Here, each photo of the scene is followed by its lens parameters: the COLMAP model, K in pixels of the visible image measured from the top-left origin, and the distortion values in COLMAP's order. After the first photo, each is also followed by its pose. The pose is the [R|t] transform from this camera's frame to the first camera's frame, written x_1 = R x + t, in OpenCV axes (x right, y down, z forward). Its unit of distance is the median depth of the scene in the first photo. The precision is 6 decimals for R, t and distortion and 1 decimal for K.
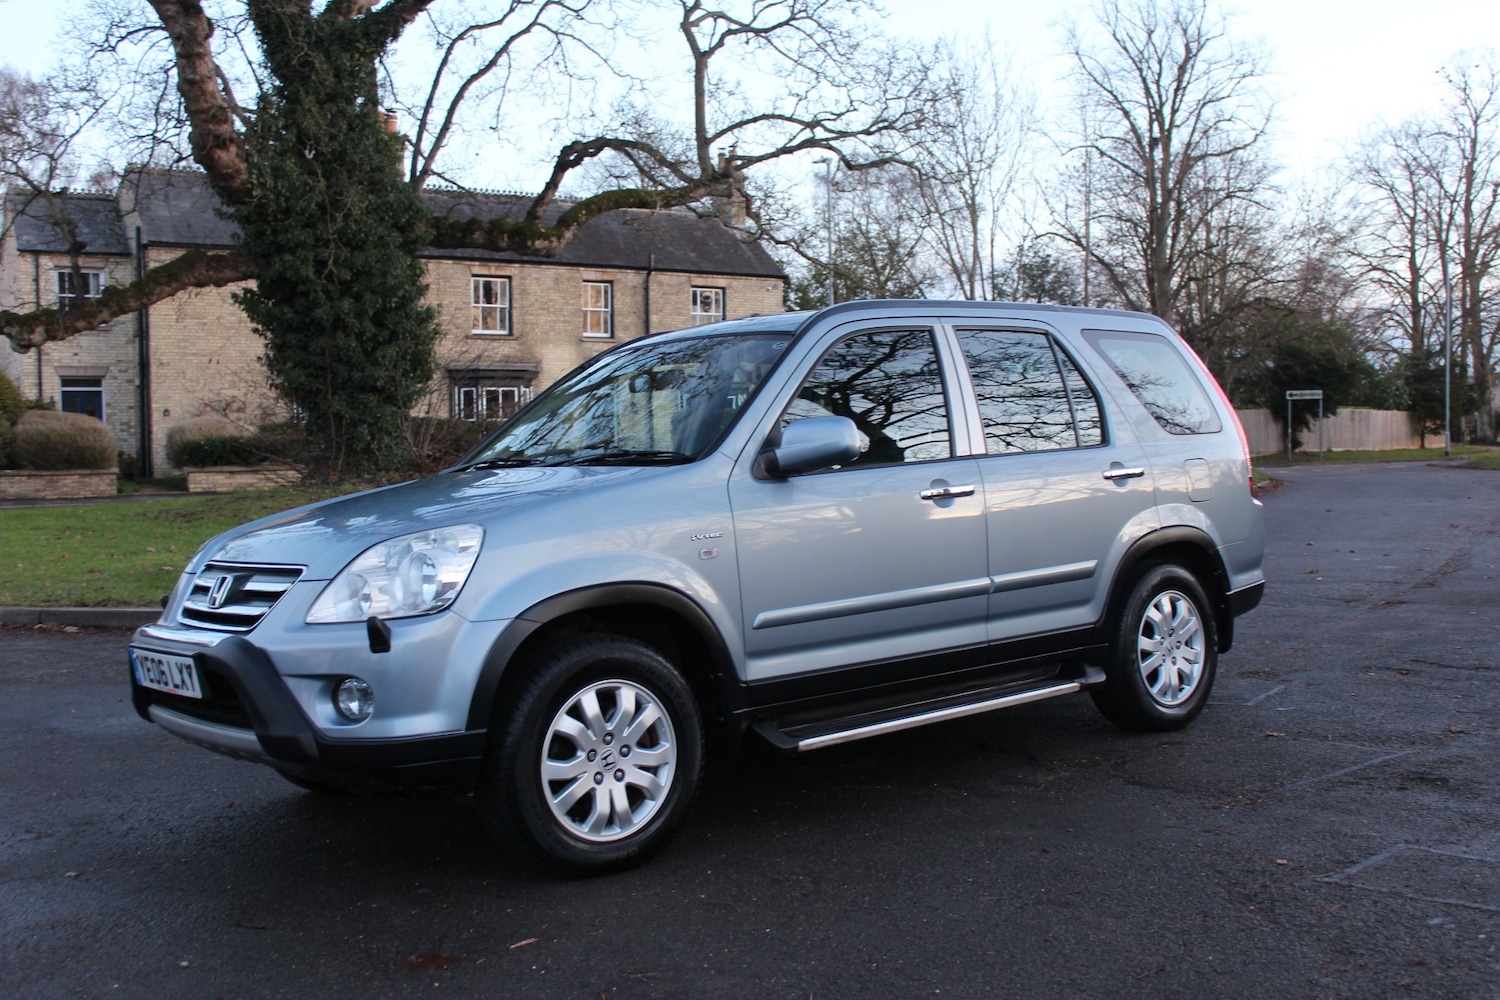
lens RADIAL K [[1585.3, 0, 769.9], [0, 1585.3, 503.6], [0, 0, 1]] dist [-0.117547, 0.168662]
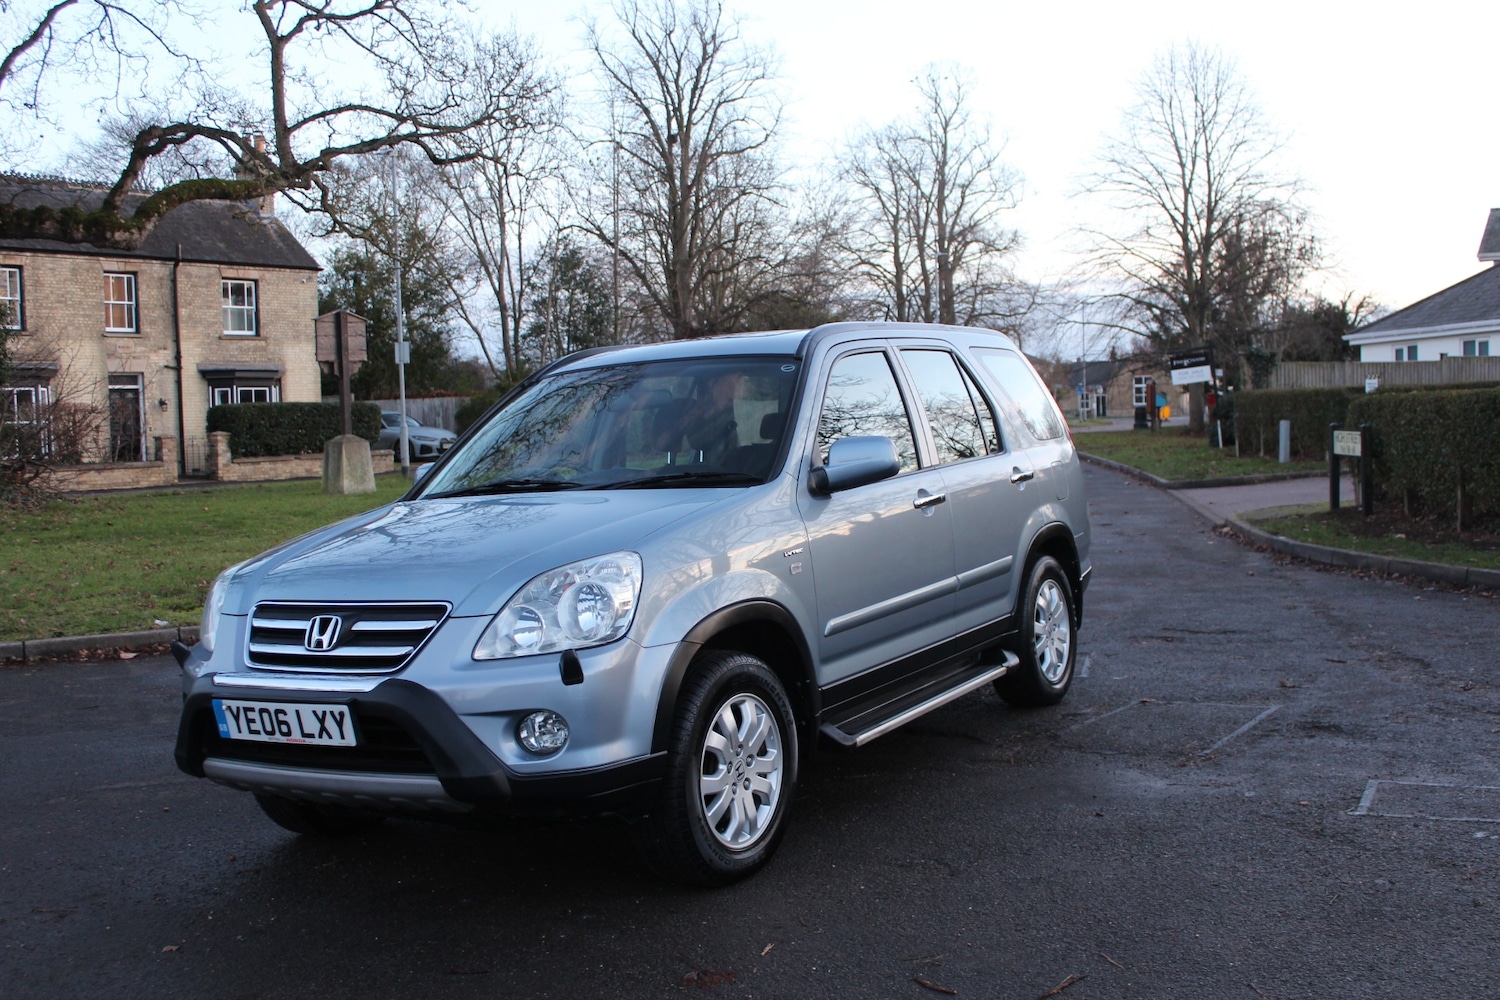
lens RADIAL K [[1591.5, 0, 777.5], [0, 1591.5, 501.3], [0, 0, 1]] dist [-0.126598, 0.178470]
pose [[0.942472, -0.033978, 0.332554, -0.090948], [0.032052, 0.999423, 0.011278, -0.005789], [-0.332745, 0.000030, 0.943017, 0.000386]]
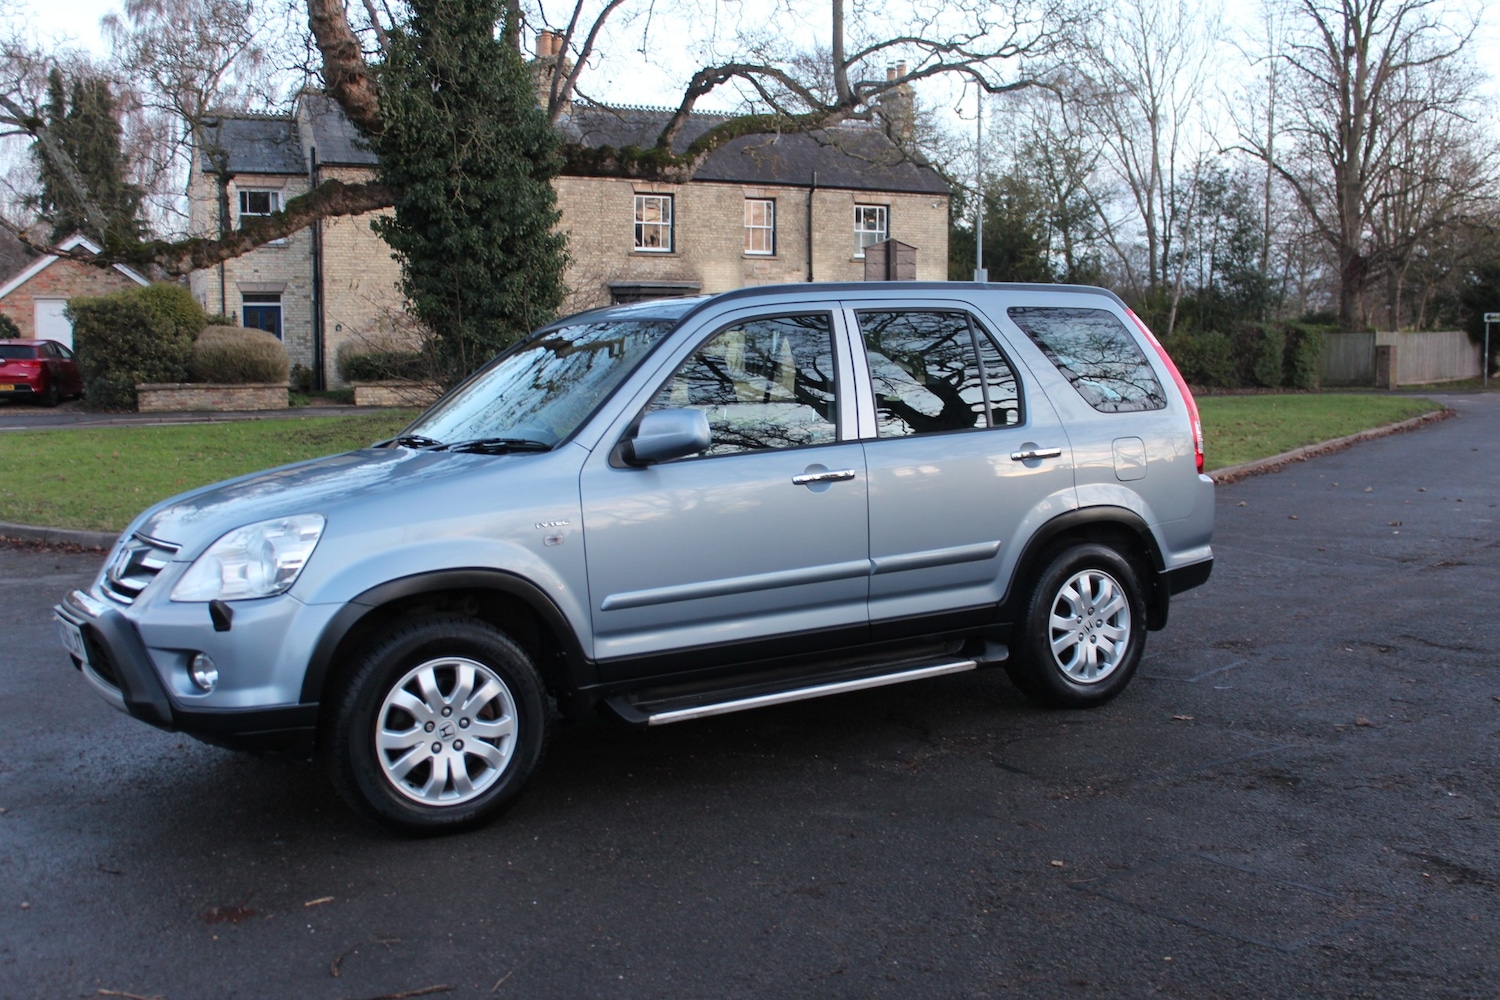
lens RADIAL K [[1591.5, 0, 777.5], [0, 1591.5, 501.3], [0, 0, 1]] dist [-0.126598, 0.178470]
pose [[0.991730, 0.023542, -0.126161, 0.055103], [-0.016261, 0.998159, 0.058432, -0.013333], [0.127304, -0.055897, 0.990287, -0.007467]]
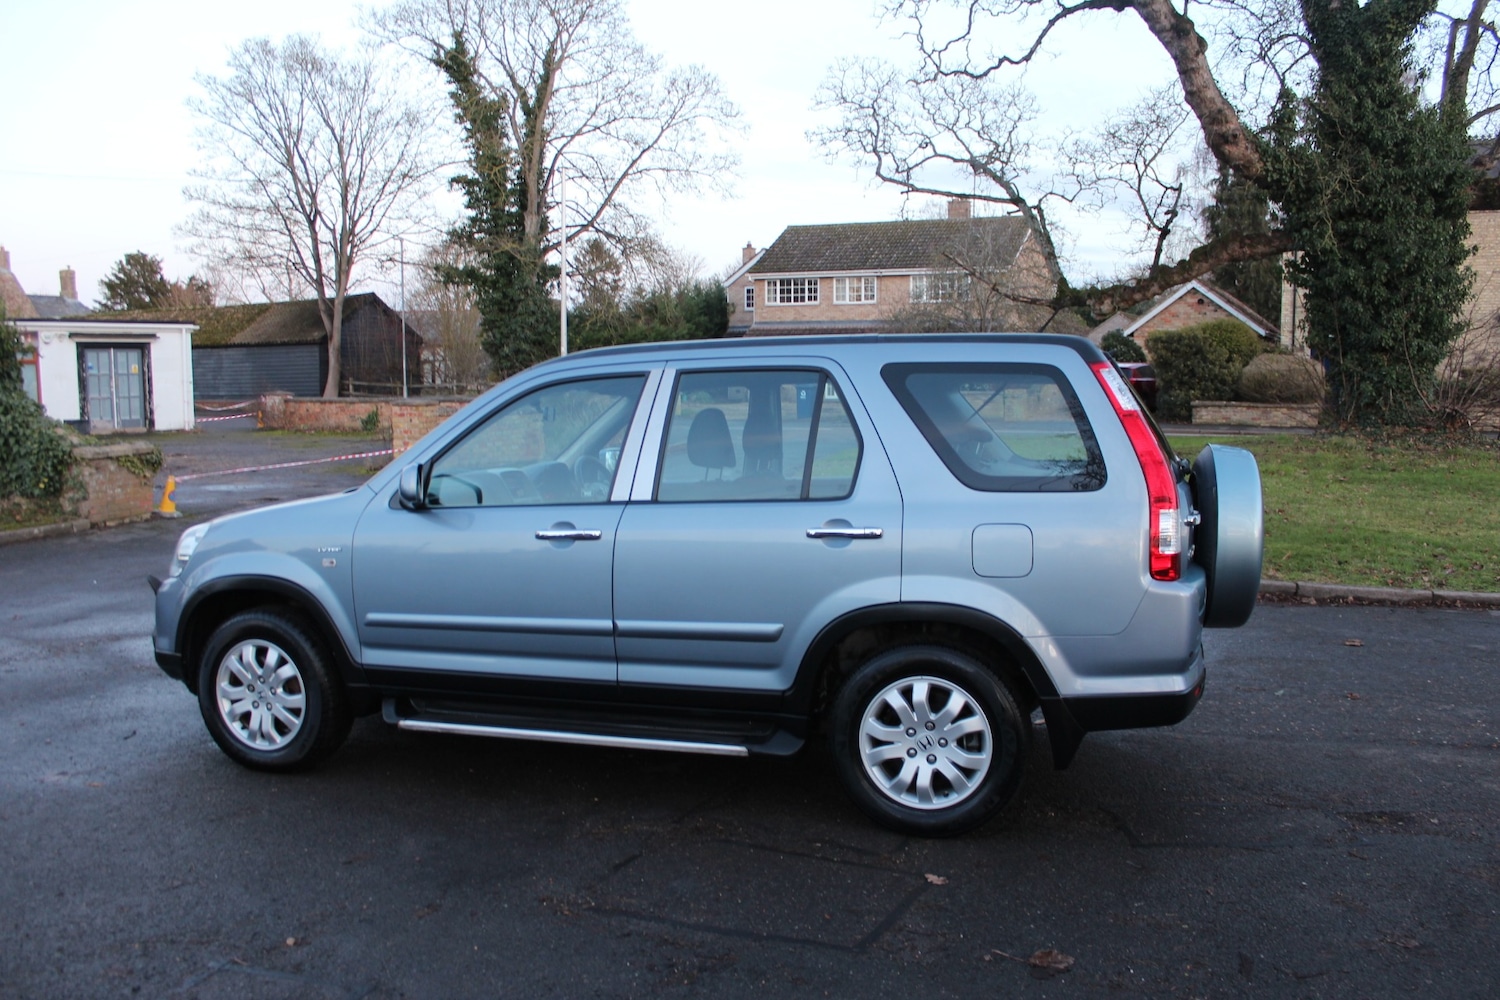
lens RADIAL K [[1279.0, 0, 768.0], [0, 1279.0, 503.7], [0, 0, 1]] dist [-0.146772, 0.152577]
pose [[0.532234, 0.106095, -0.839923, 0.233337], [-0.042720, 0.994218, 0.098514, -0.030610], [0.845519, -0.016551, 0.533689, 0.169472]]
